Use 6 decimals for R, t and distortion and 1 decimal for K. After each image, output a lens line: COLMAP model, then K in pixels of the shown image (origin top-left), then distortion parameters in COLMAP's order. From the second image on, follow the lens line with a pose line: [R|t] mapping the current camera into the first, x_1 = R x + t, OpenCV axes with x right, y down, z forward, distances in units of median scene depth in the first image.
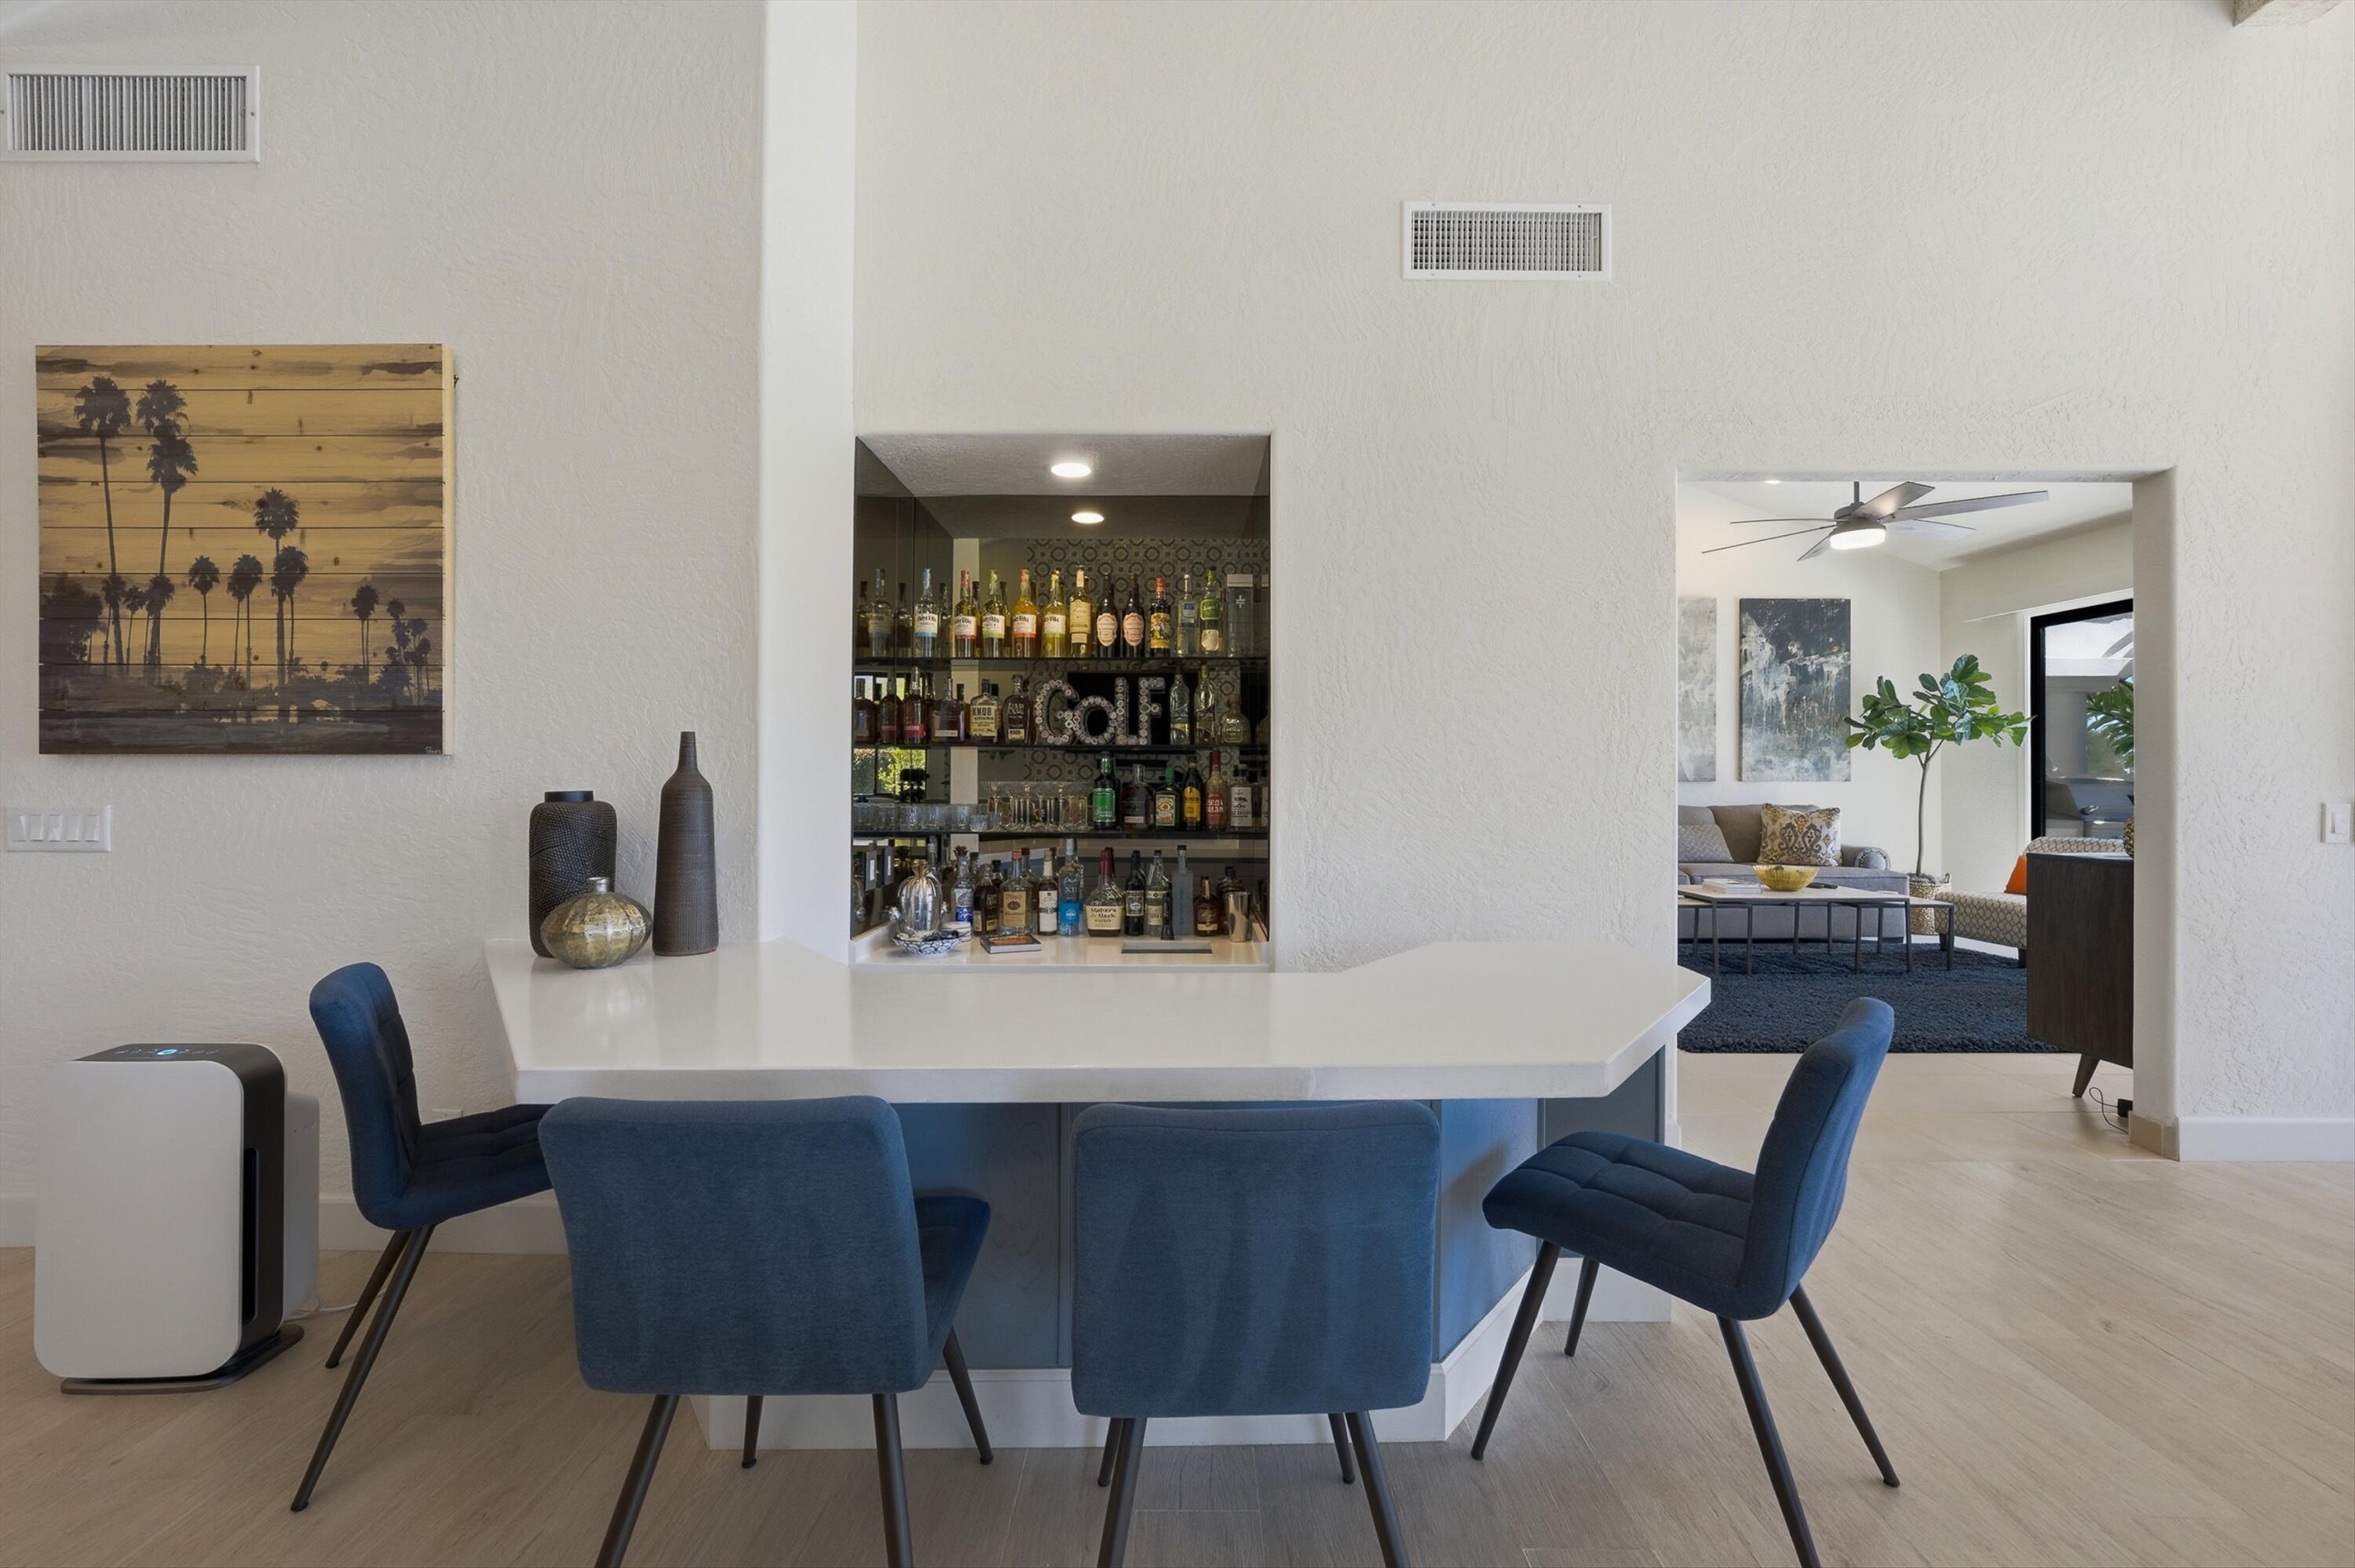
lens RADIAL K [[911.8, 0, 1182.2], [0, 911.8, 774.4], [0, 0, 1]] dist [-0.012680, 0.001515]
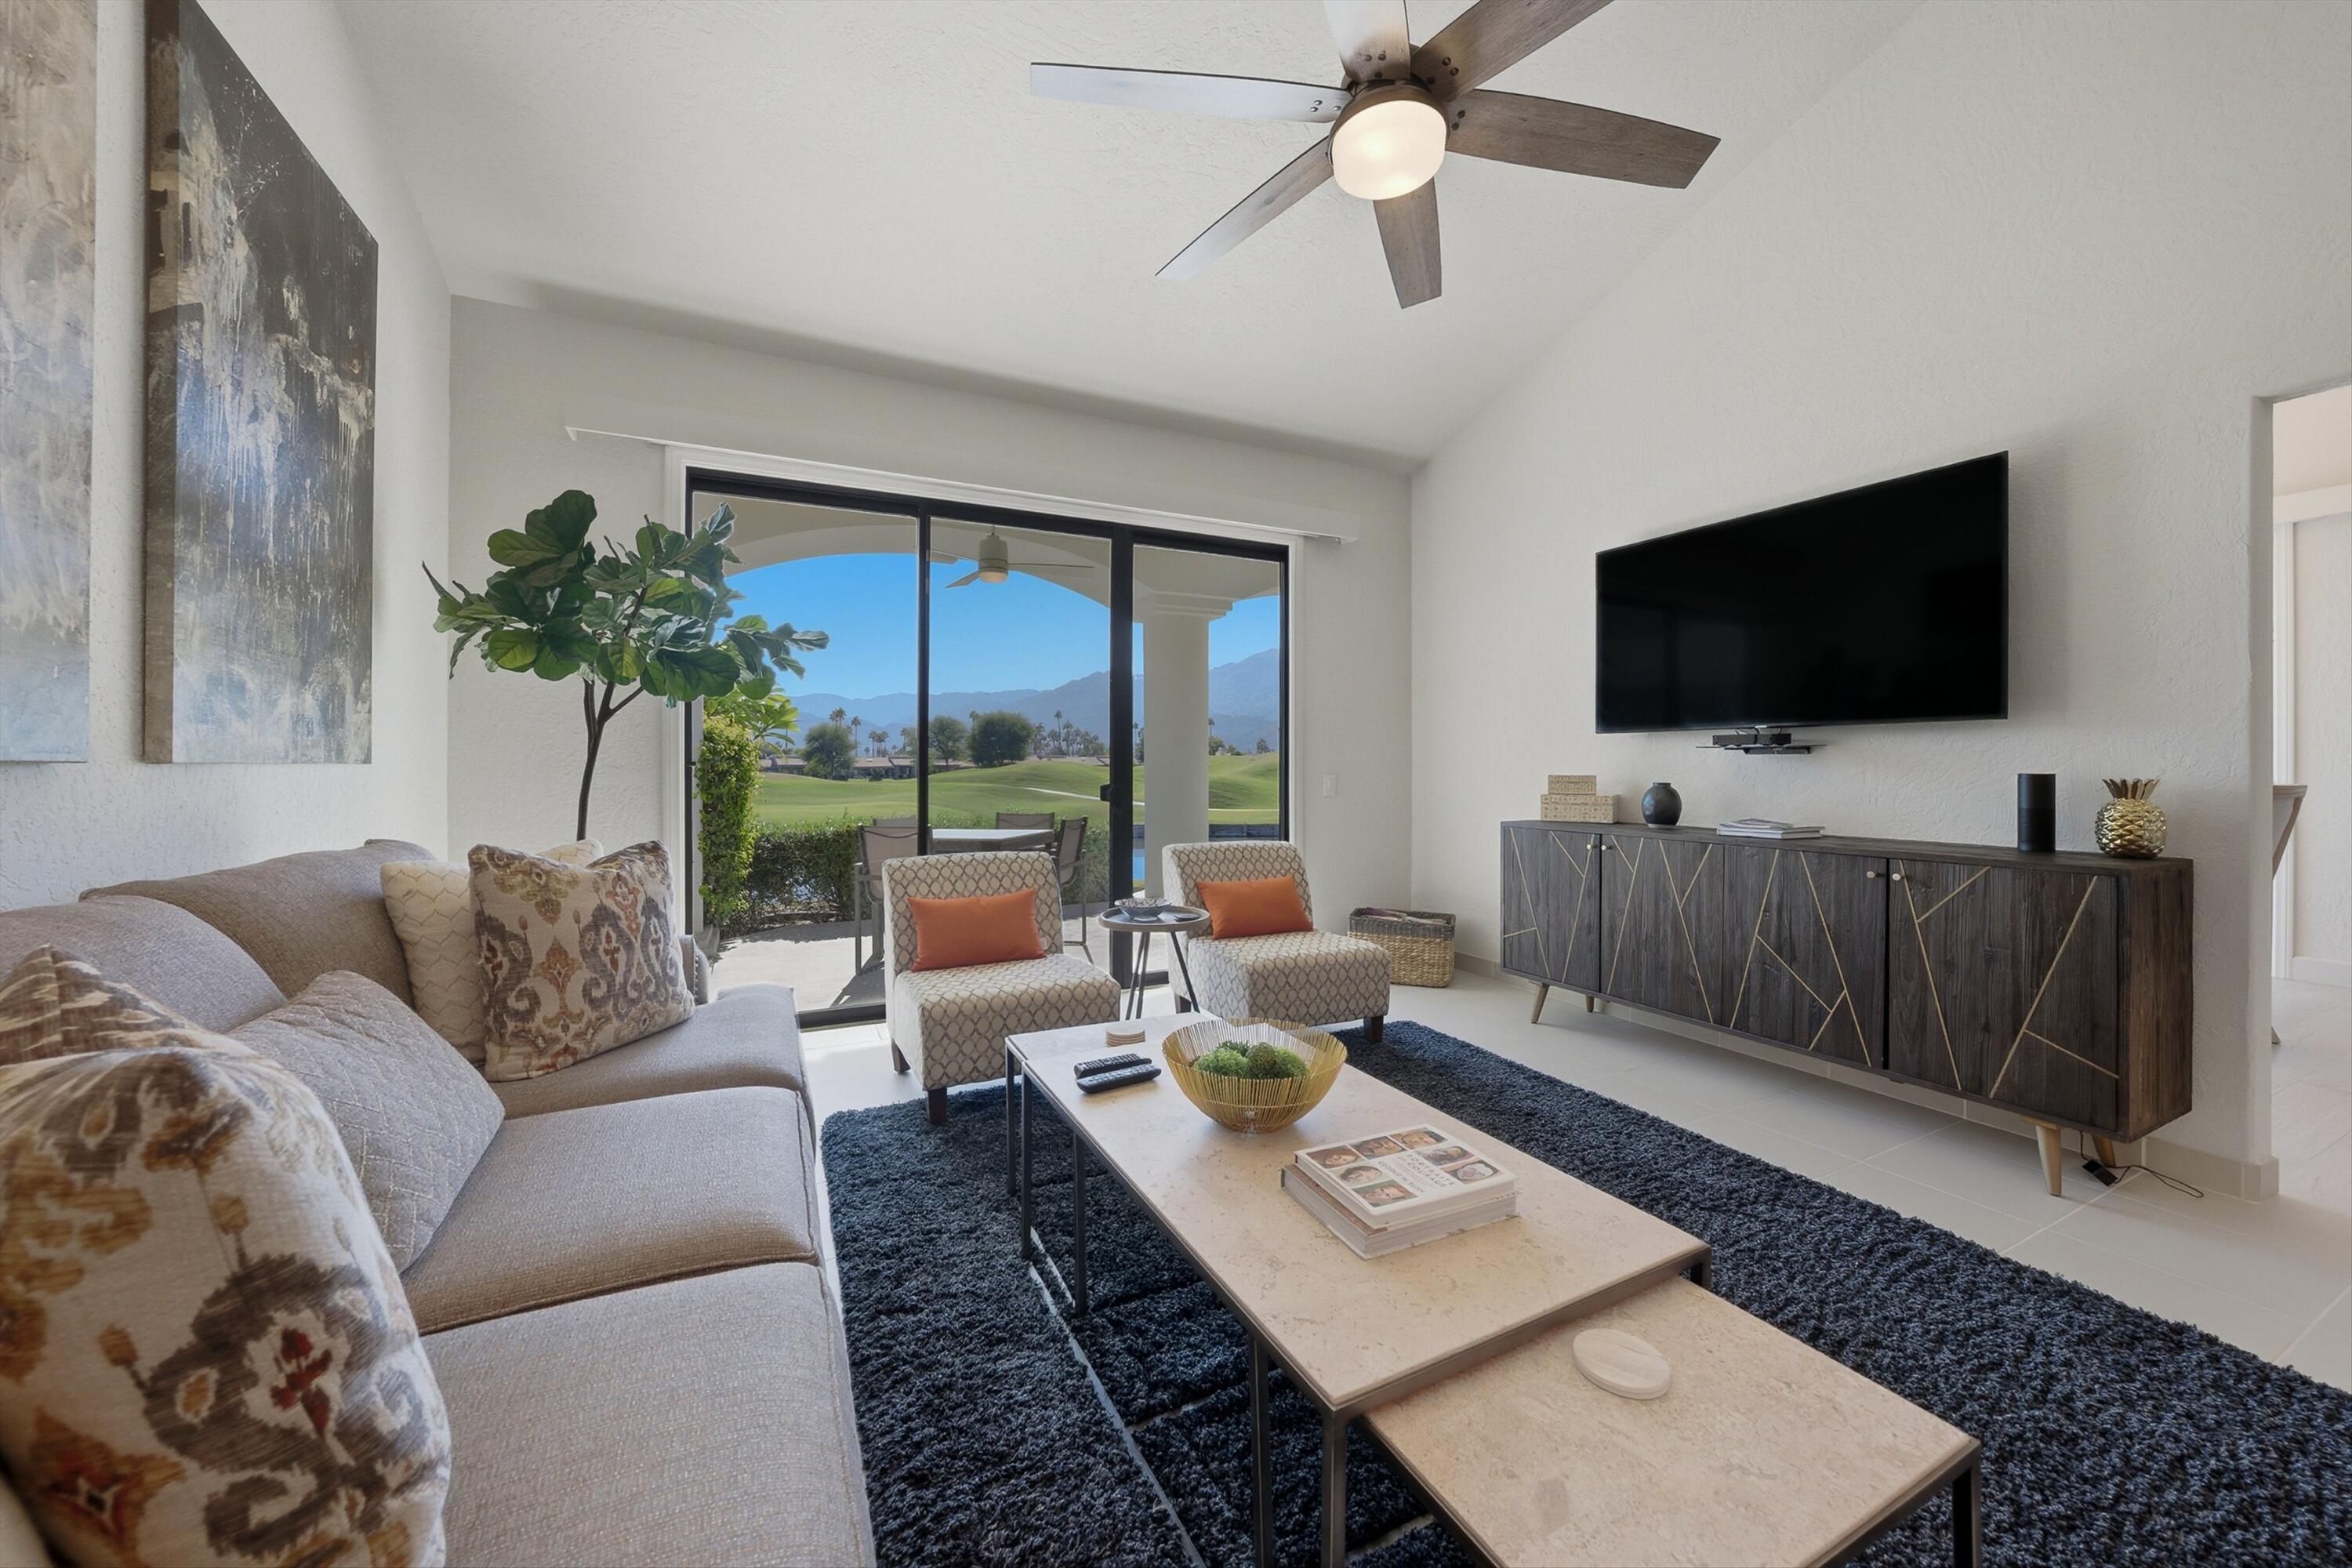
lens RADIAL K [[845.9, 0, 1175.1], [0, 845.9, 769.8], [0, 0, 1]] dist [-0.013788, 0.000678]
pose [[-0.431513, -0.006005, 0.902087, 1.051467], [-0.009086, 0.999956, 0.002311, 0.022109], [-0.902061, -0.007199, -0.431549, 2.873547]]
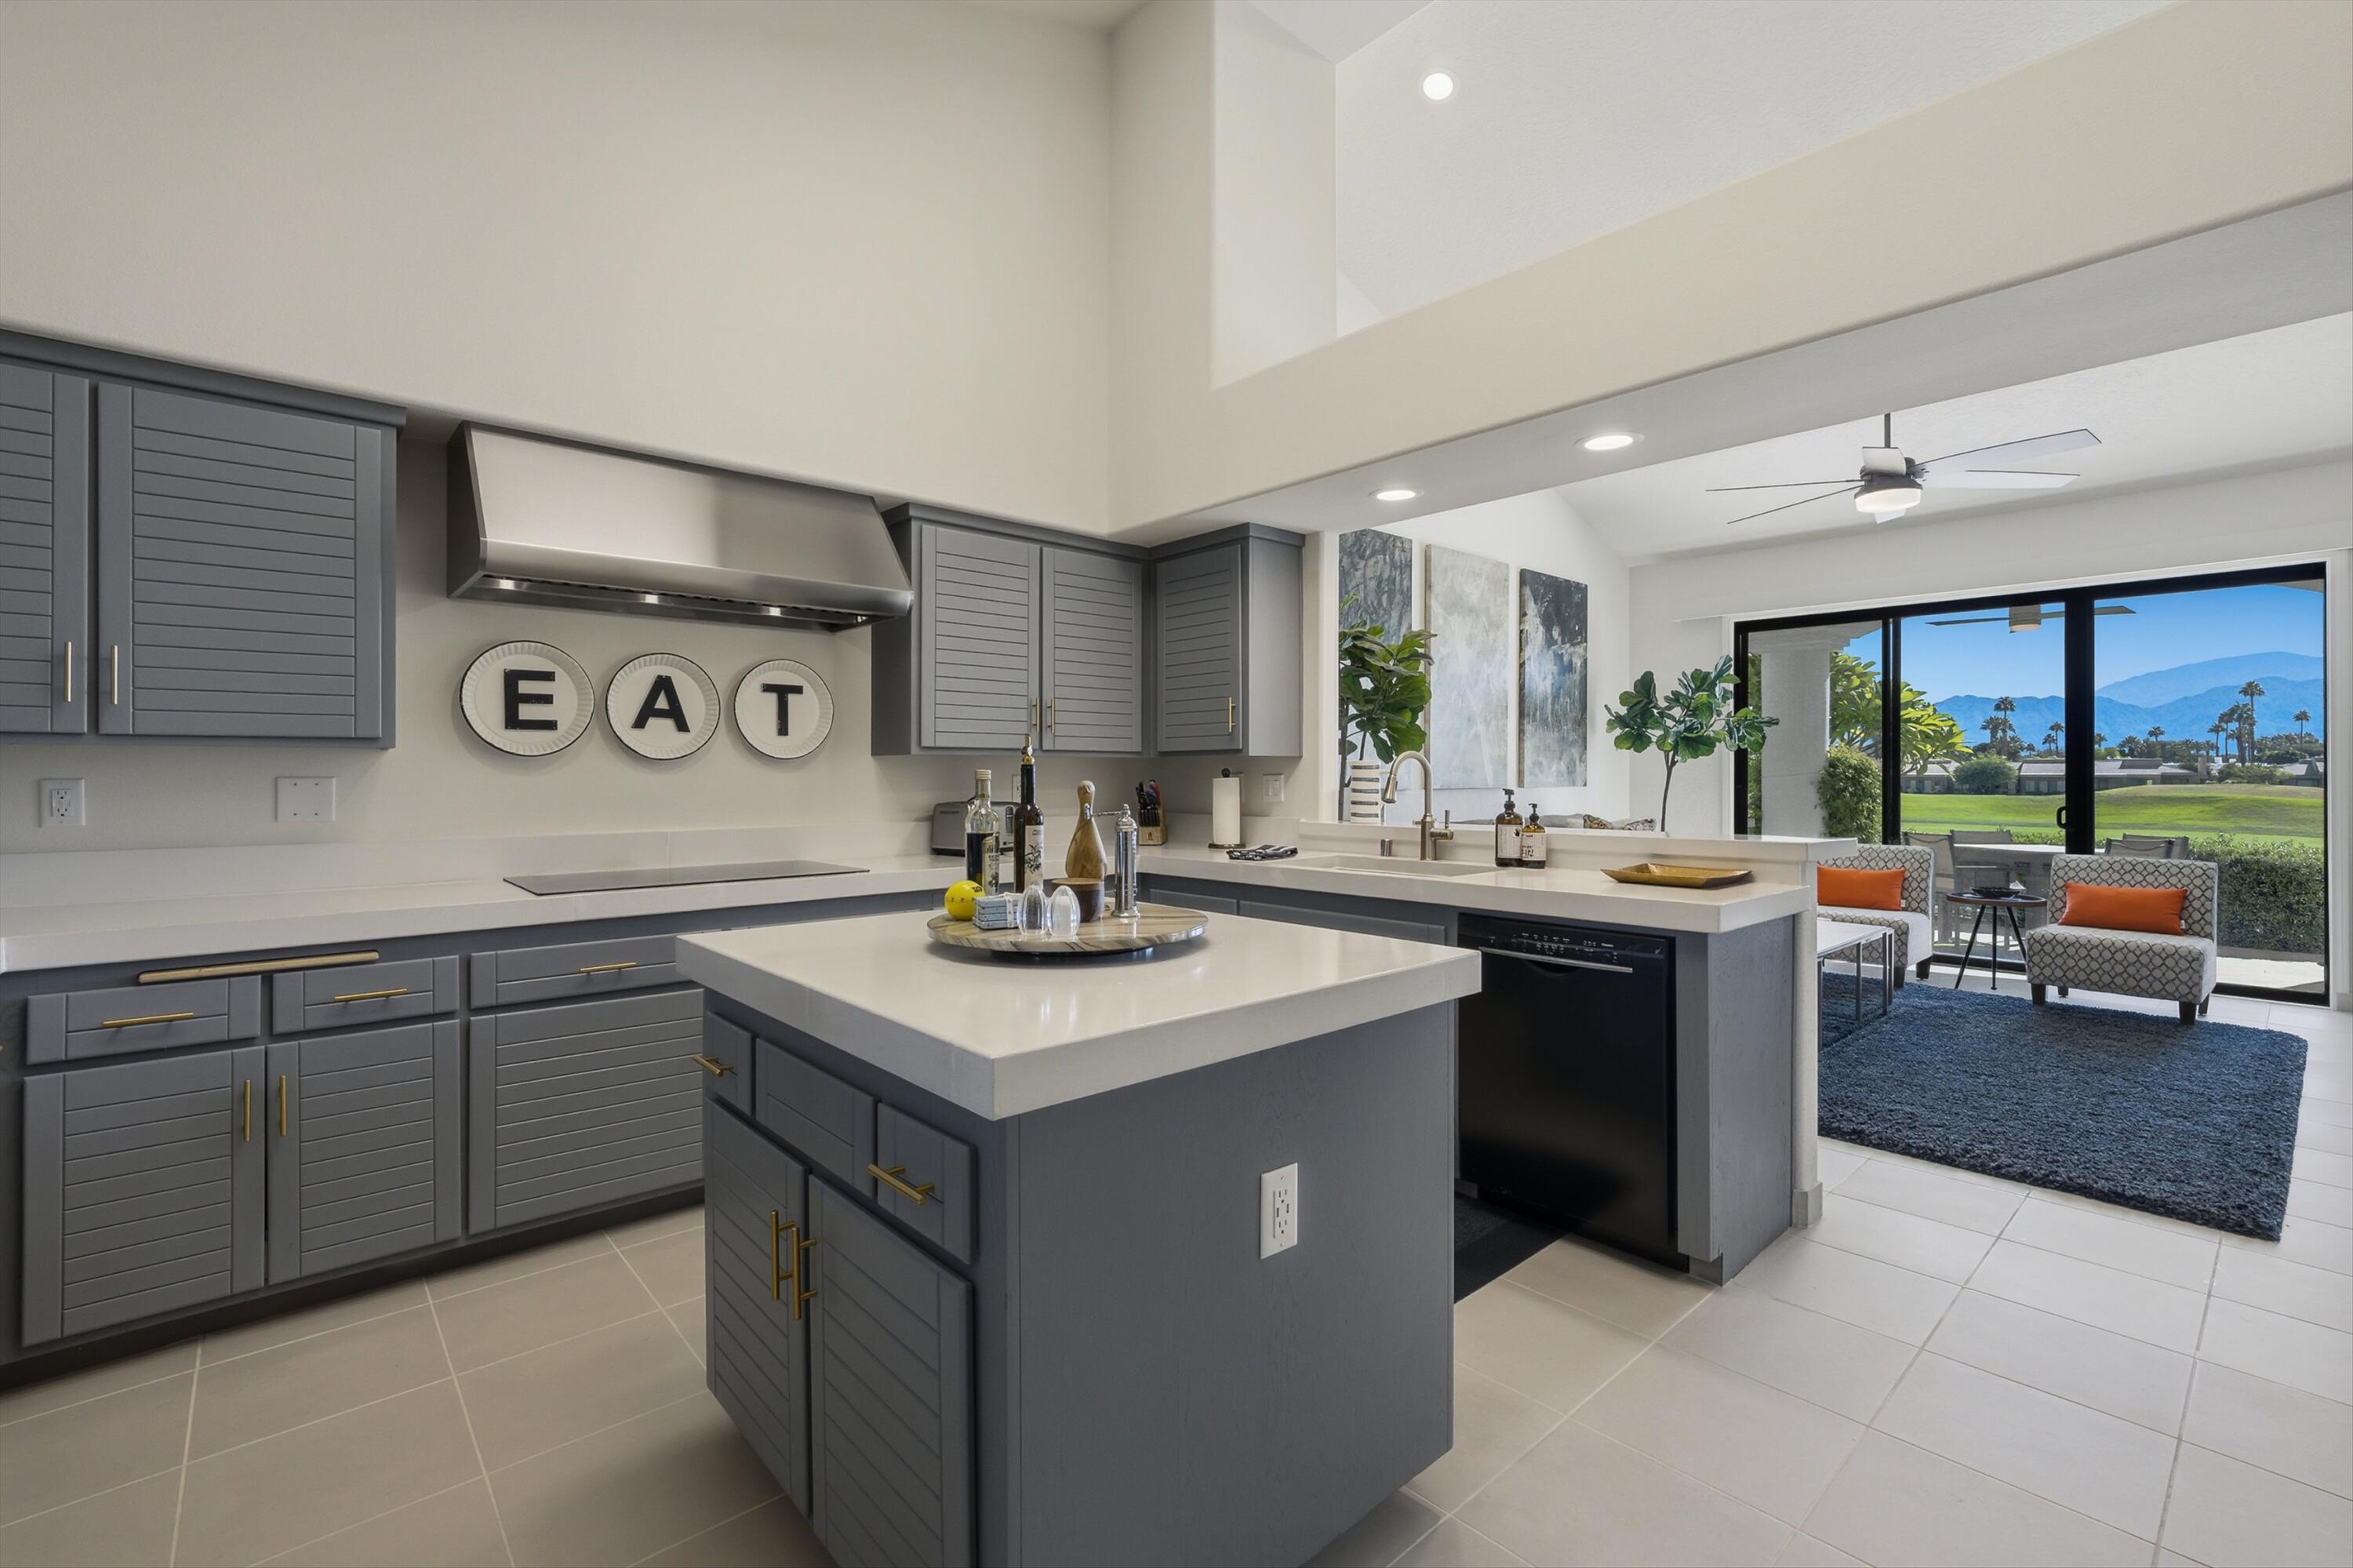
lens RADIAL K [[1024.9, 0, 1168.8], [0, 1024.9, 775.6], [0, 0, 1]] dist [-0.004657, -0.000104]
pose [[0.747290, -0.003933, 0.664486, -0.851929], [-0.003762, 0.999941, 0.010150, -0.039114], [-0.664487, -0.010085, 0.747231, 1.712297]]
